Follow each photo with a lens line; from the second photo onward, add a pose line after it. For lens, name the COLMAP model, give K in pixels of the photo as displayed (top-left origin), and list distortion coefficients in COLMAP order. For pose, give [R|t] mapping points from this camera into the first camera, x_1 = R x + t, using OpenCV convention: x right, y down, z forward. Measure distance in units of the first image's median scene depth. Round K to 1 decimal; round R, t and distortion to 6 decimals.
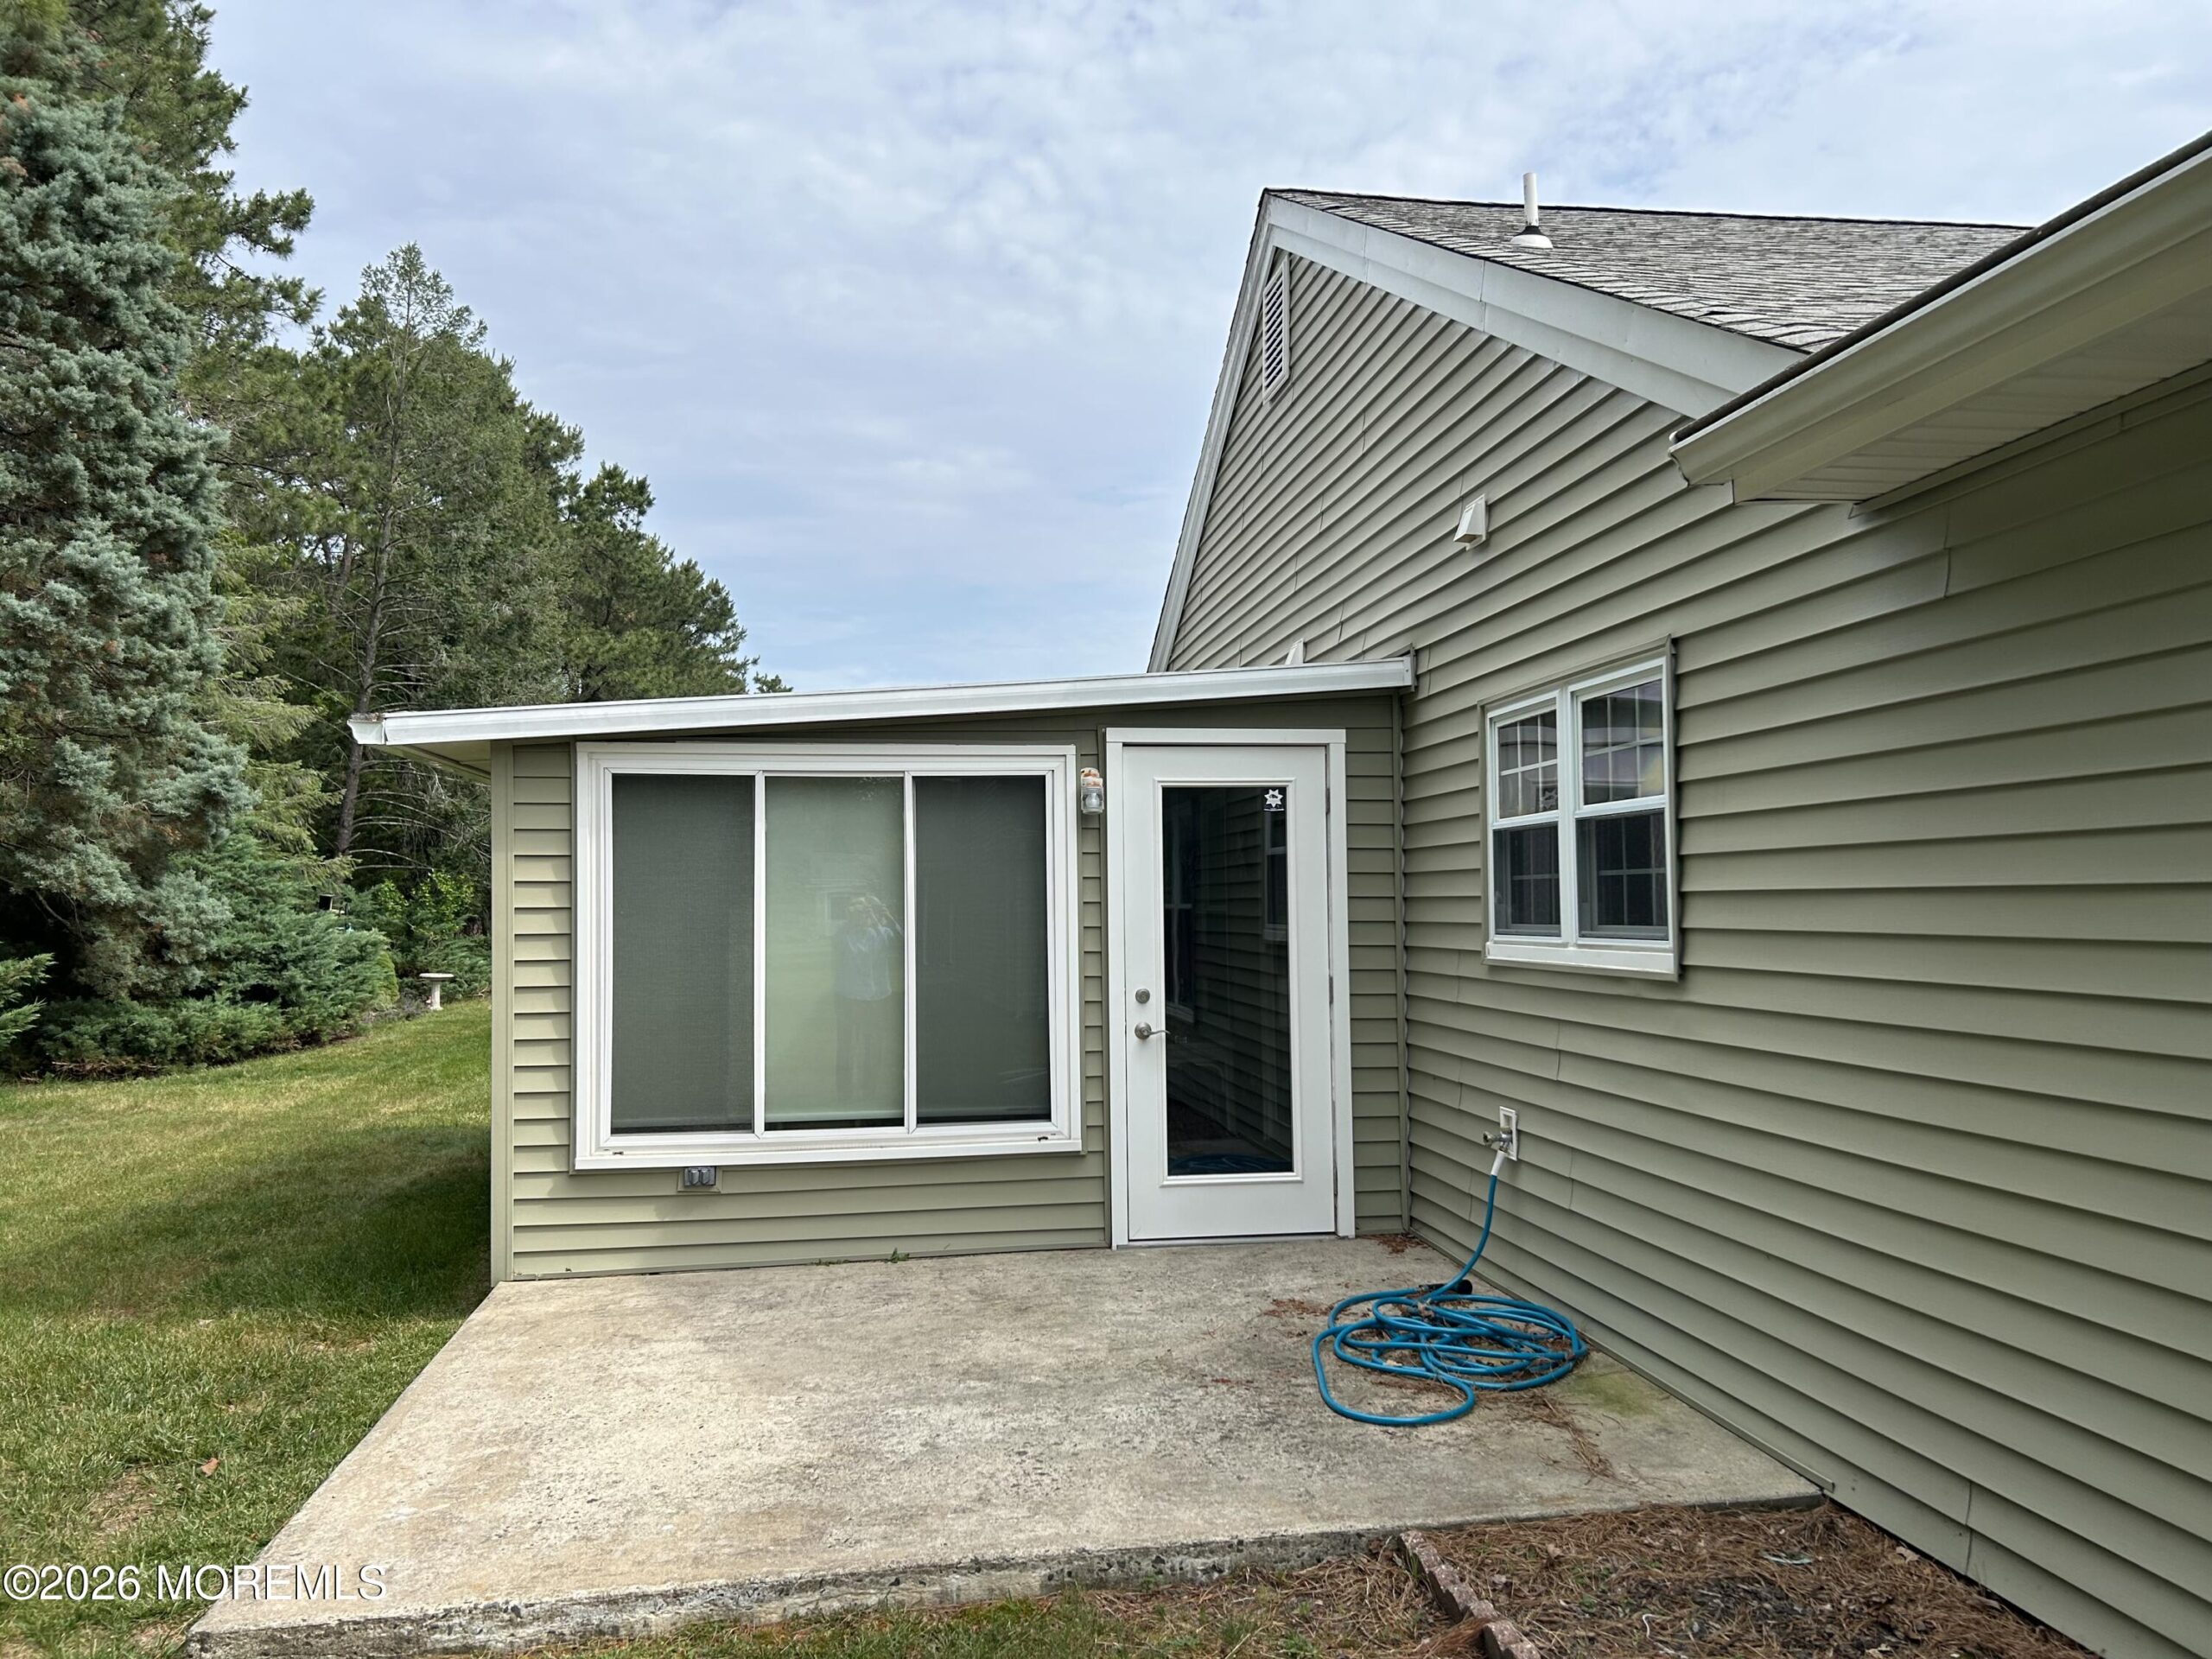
lens RADIAL K [[1652.6, 0, 1099.3], [0, 1652.6, 827.8], [0, 0, 1]] dist [0.052239, -0.062684]
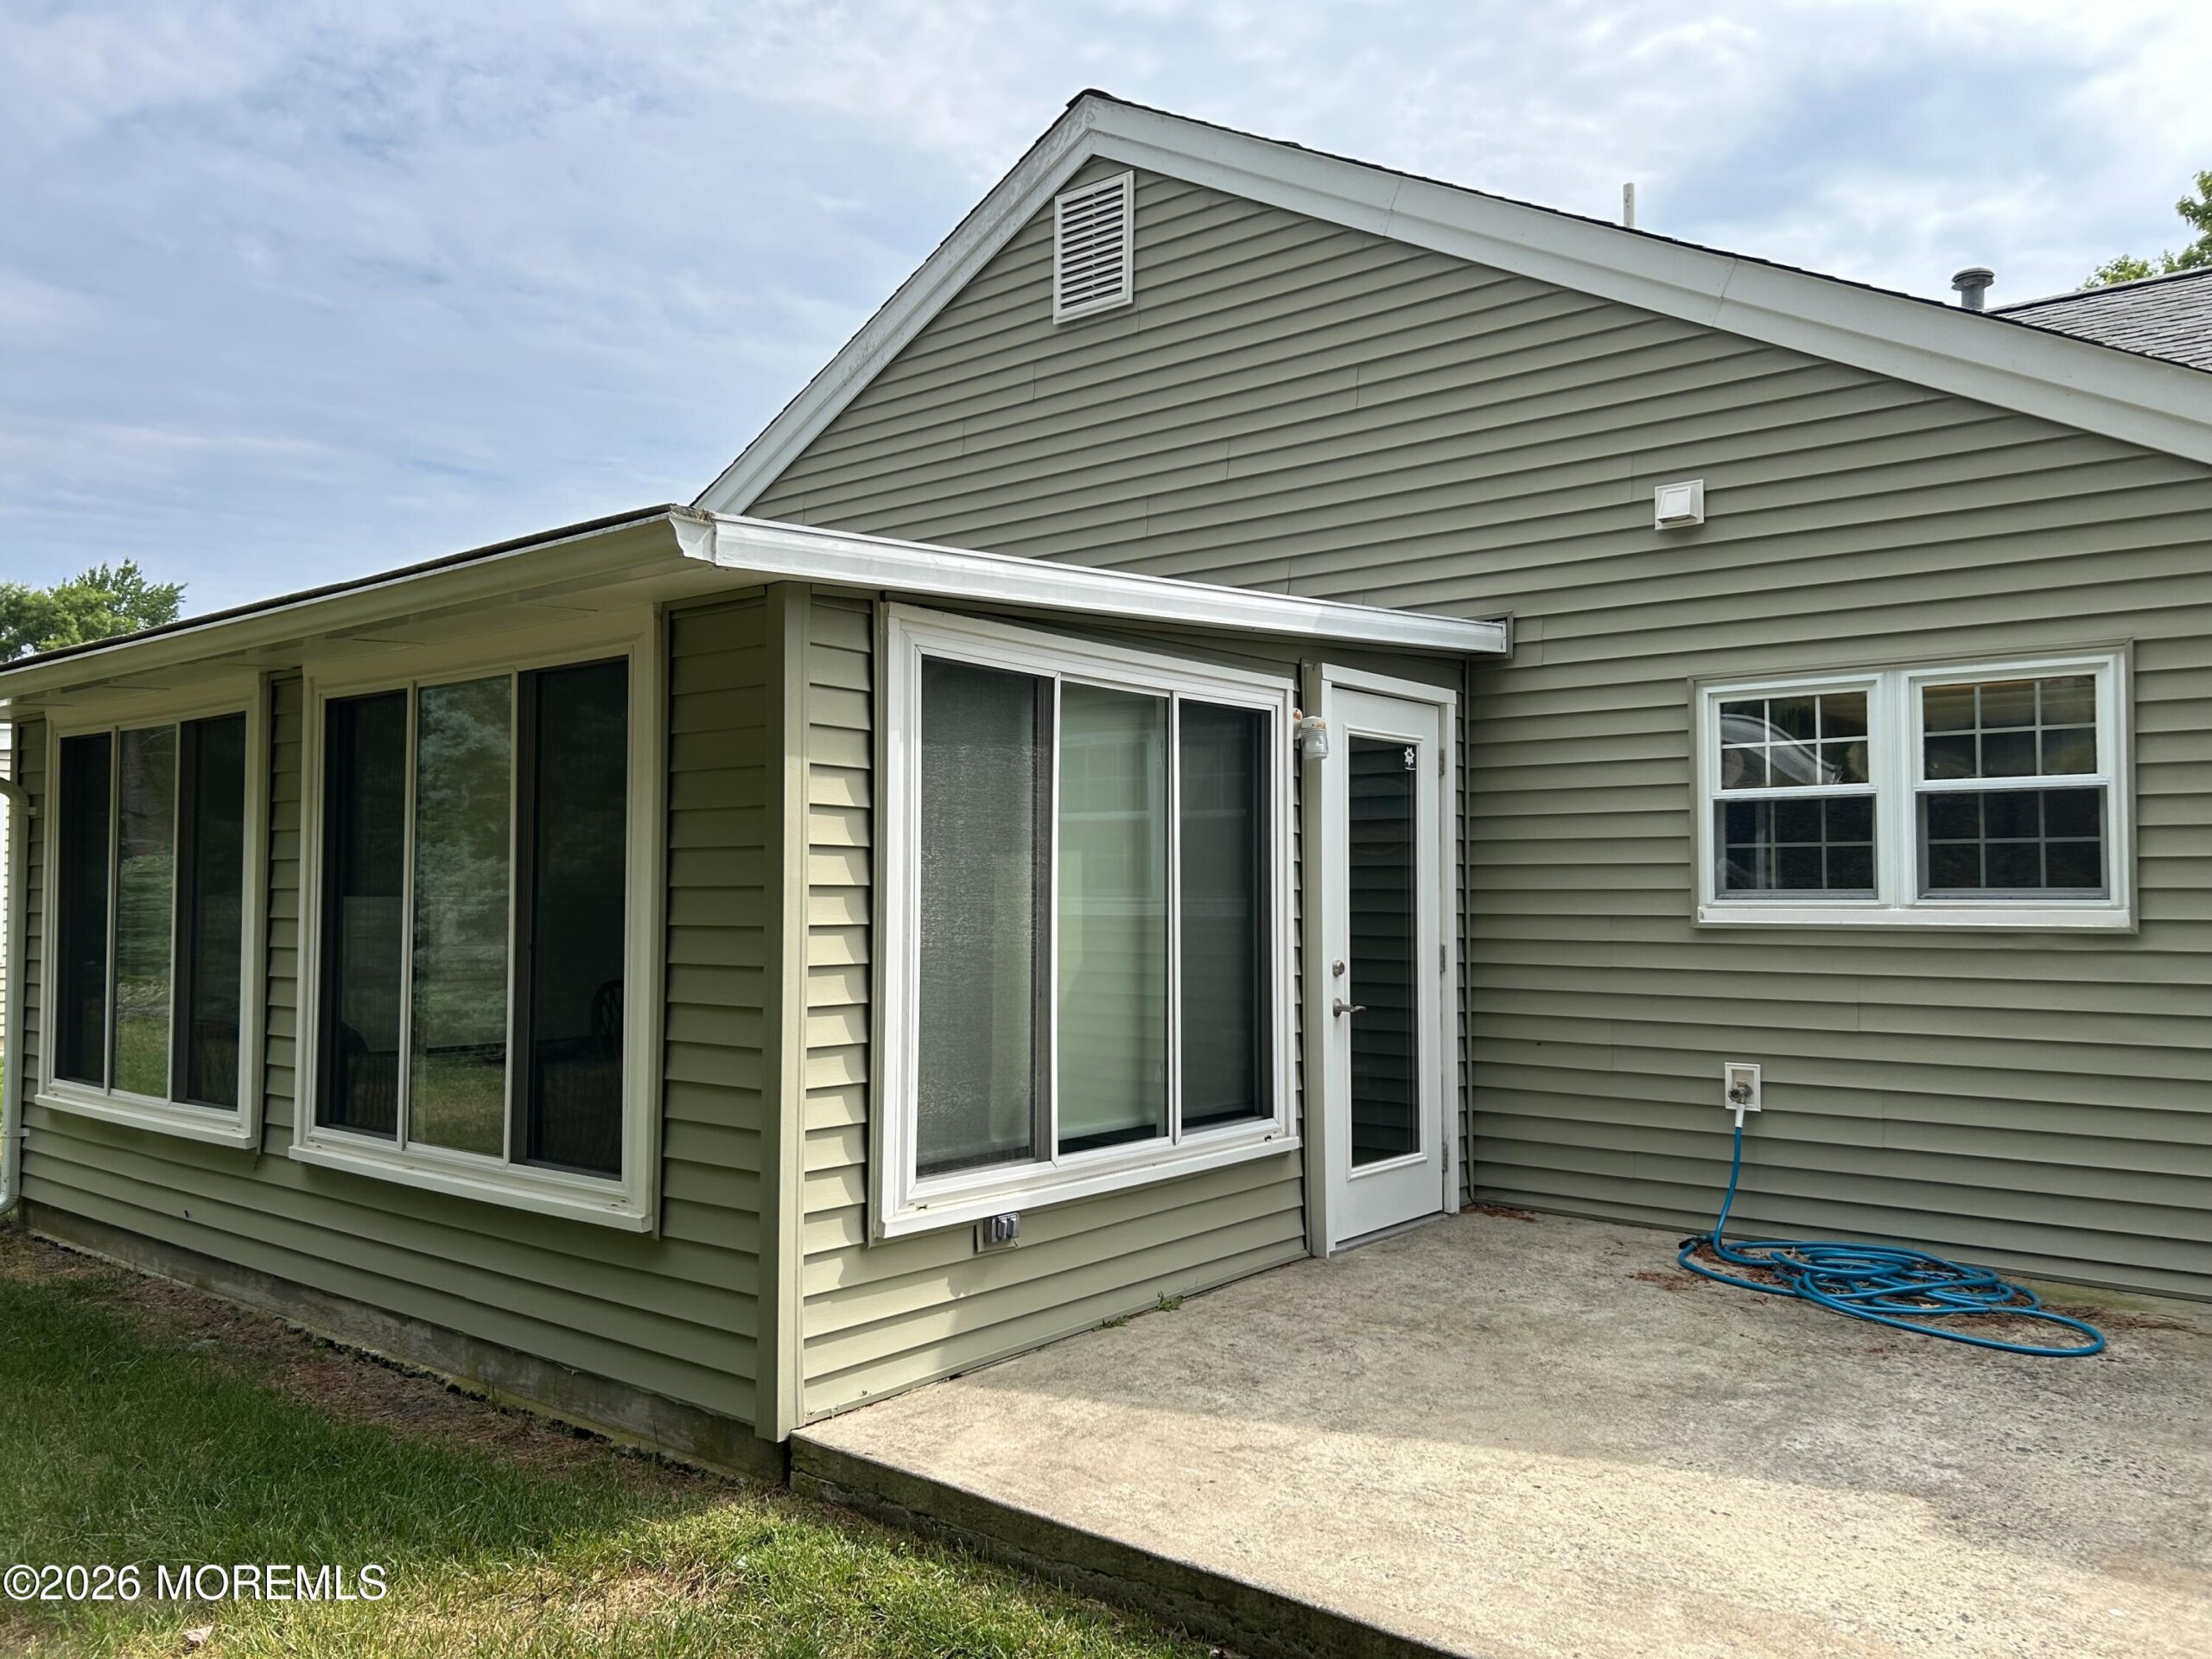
lens RADIAL K [[1652.6, 0, 1102.1], [0, 1652.6, 831.7], [0, 0, 1]] dist [0.052239, -0.062684]
pose [[0.737221, 0.038177, 0.674572, -0.743982], [-0.040507, 0.999104, -0.012274, 0.049033], [-0.674436, -0.018276, 0.738107, 0.475419]]
